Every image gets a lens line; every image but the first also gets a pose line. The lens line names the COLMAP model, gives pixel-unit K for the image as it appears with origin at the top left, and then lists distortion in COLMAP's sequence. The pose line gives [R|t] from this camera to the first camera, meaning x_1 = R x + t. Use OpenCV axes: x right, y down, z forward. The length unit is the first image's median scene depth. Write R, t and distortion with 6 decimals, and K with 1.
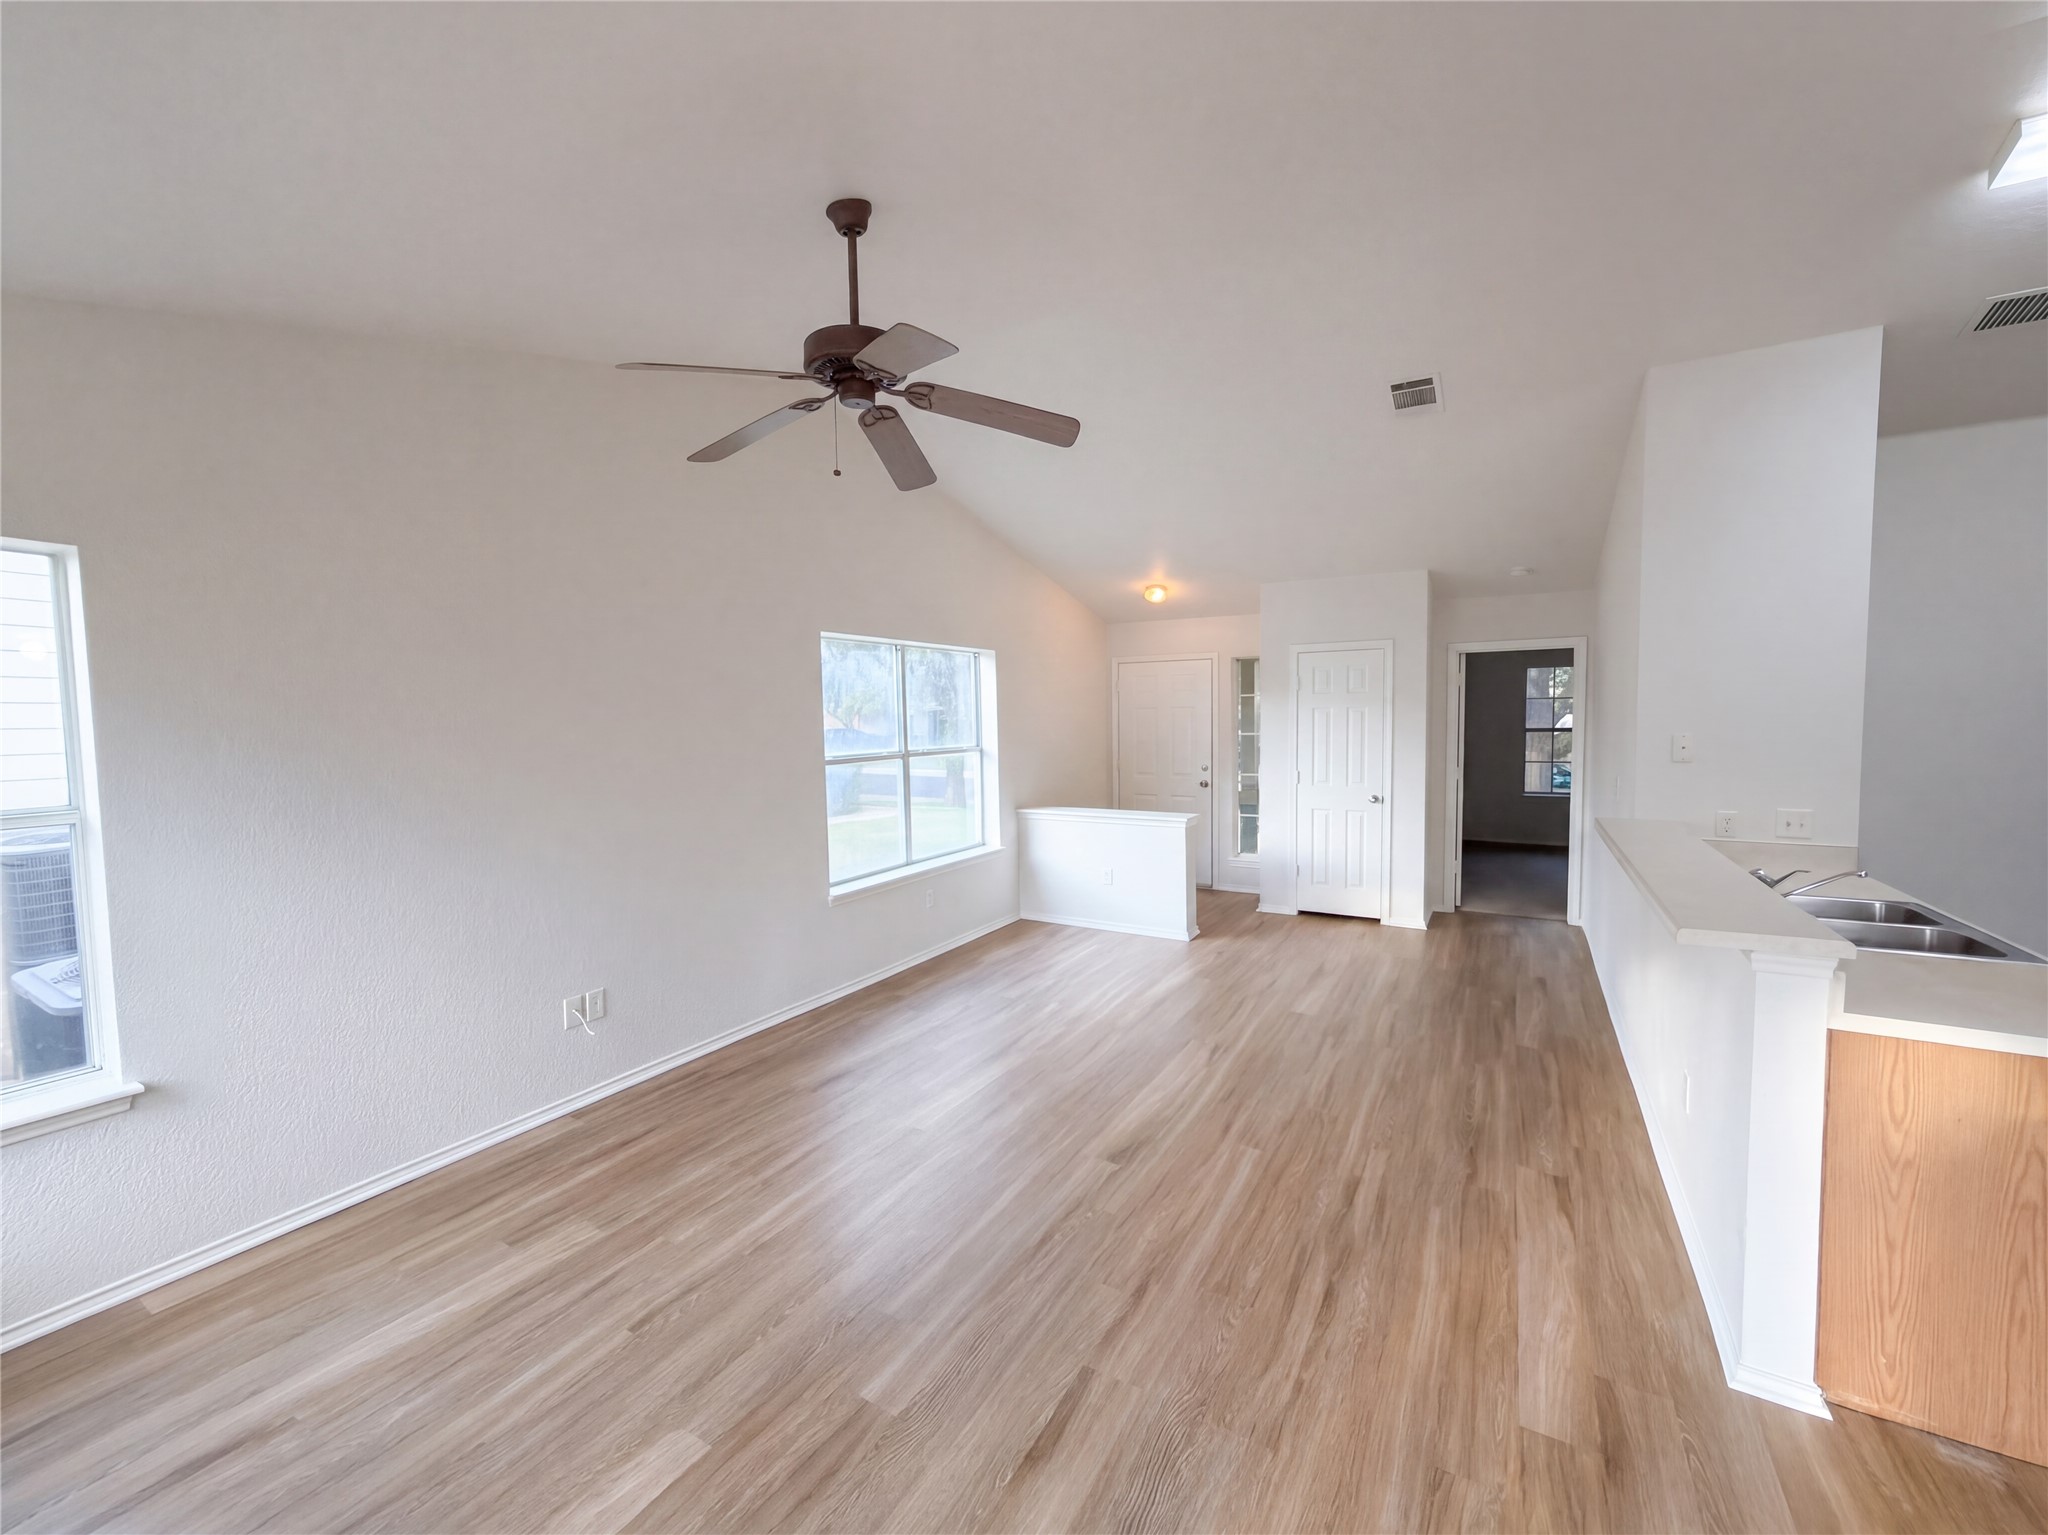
lens RADIAL K [[814.8, 0, 1024.0], [0, 814.8, 767.5], [0, 0, 1]] dist [0.000684, 0.000015]
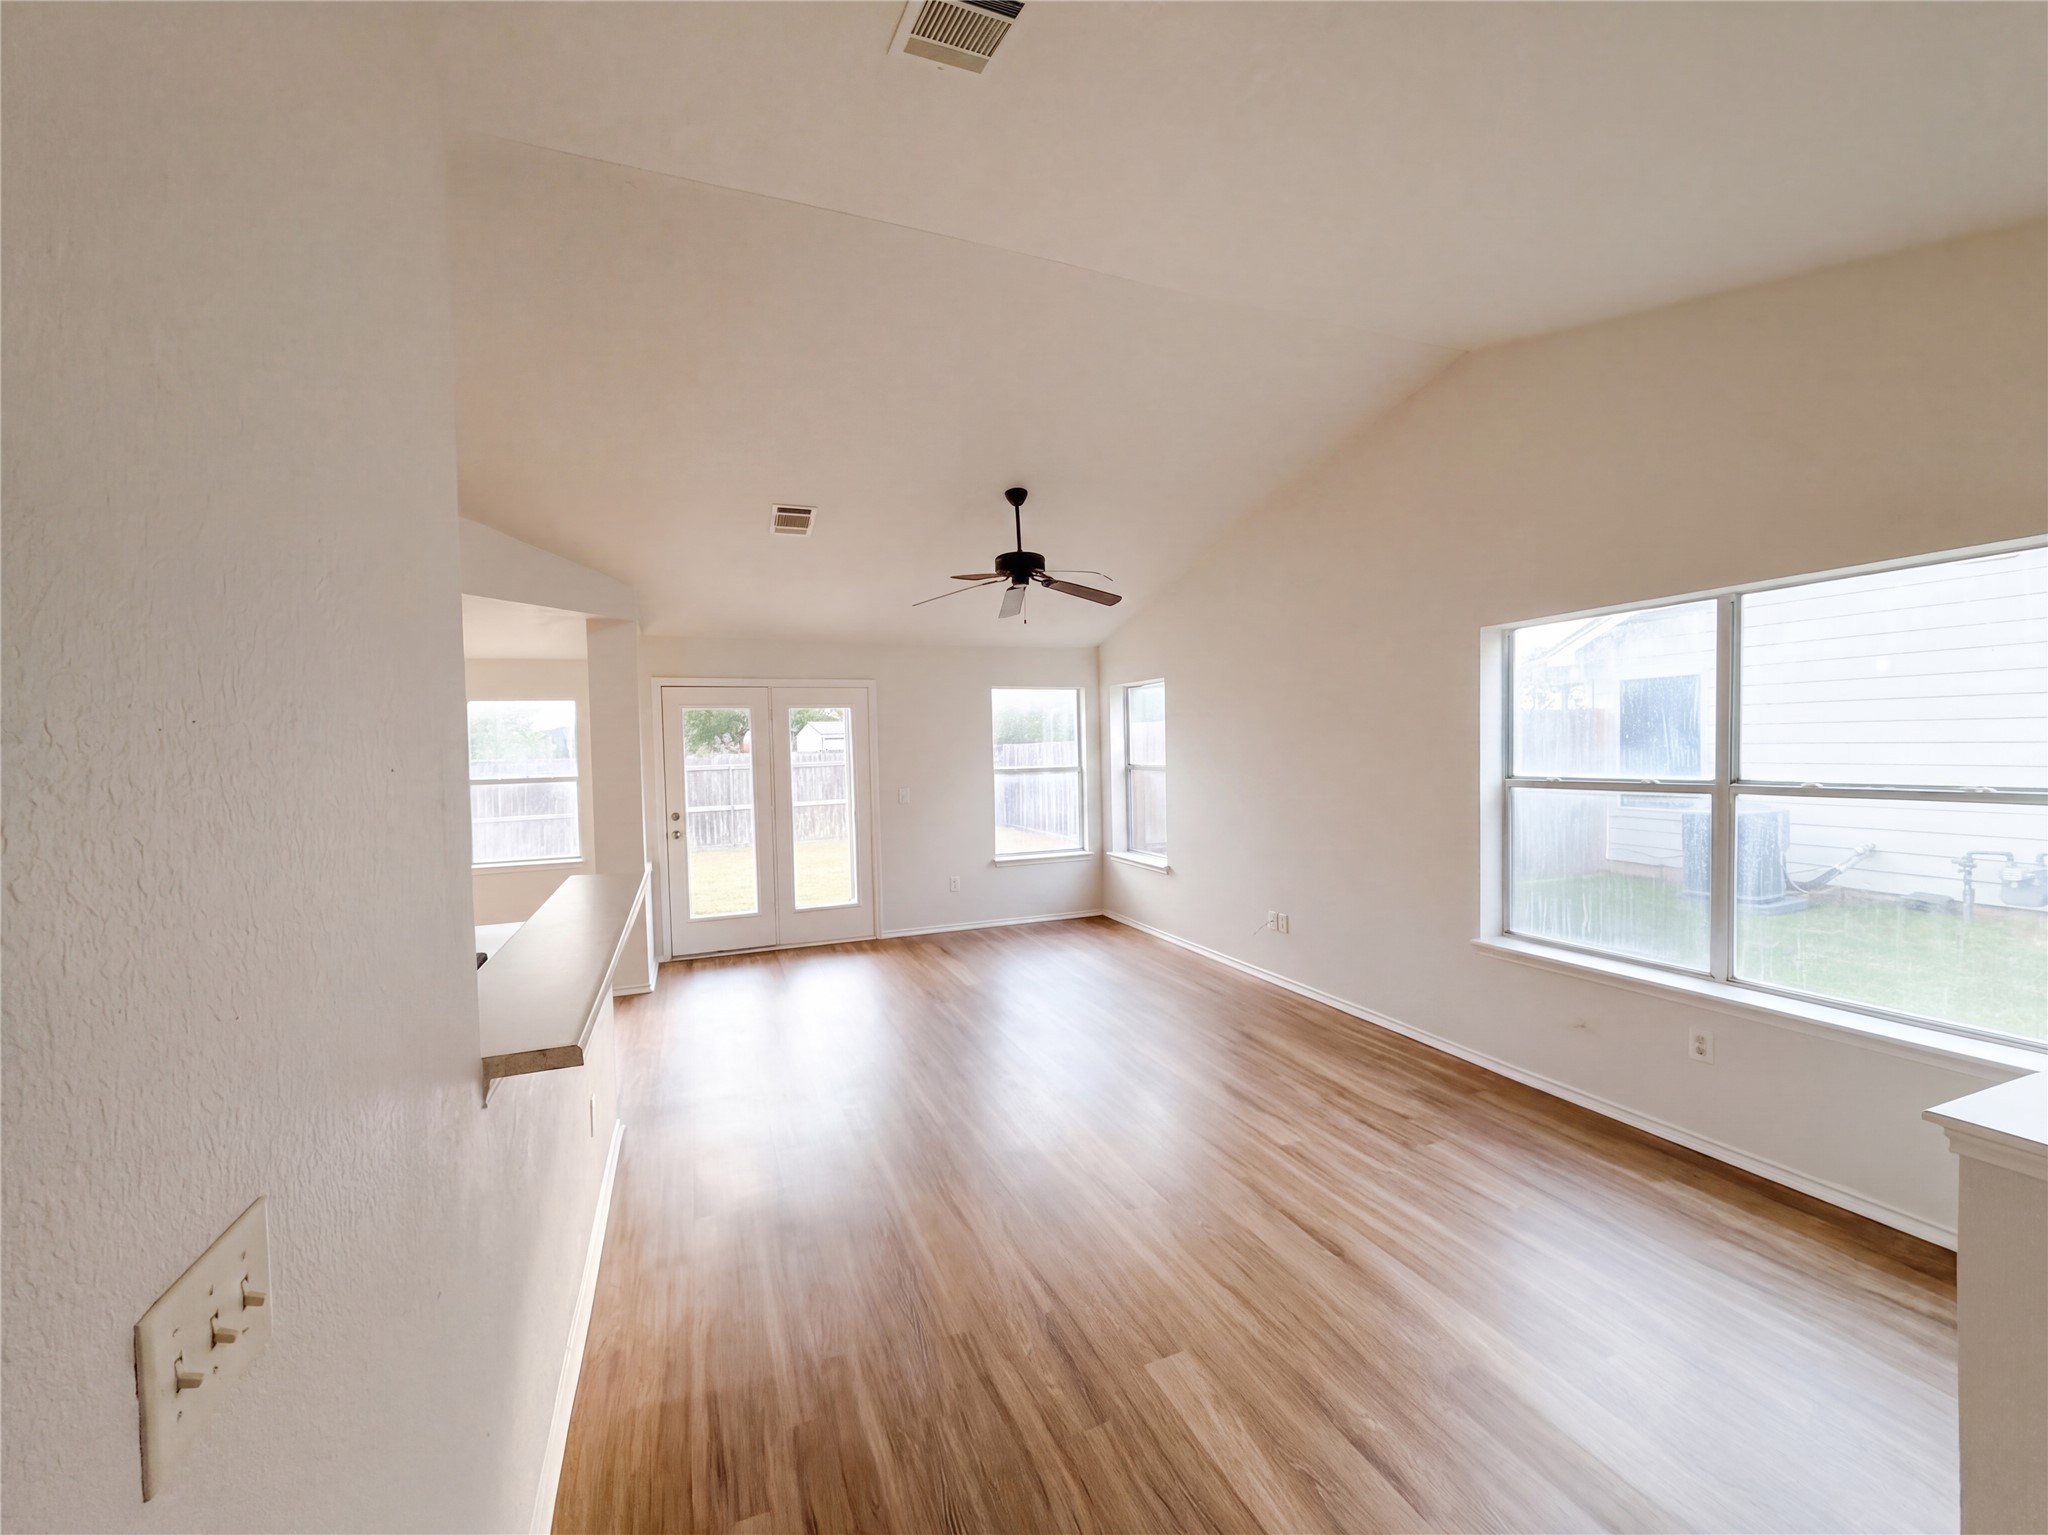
lens RADIAL K [[814.8, 0, 1024.0], [0, 814.8, 767.5], [0, 0, 1]] dist [0.000684, 0.000015]
pose [[-0.617298, 0.057265, -0.784643, 0.729453], [-0.002358, 0.997208, 0.074634, -0.086009], [0.786726, 0.047921, -0.615440, 1.180077]]
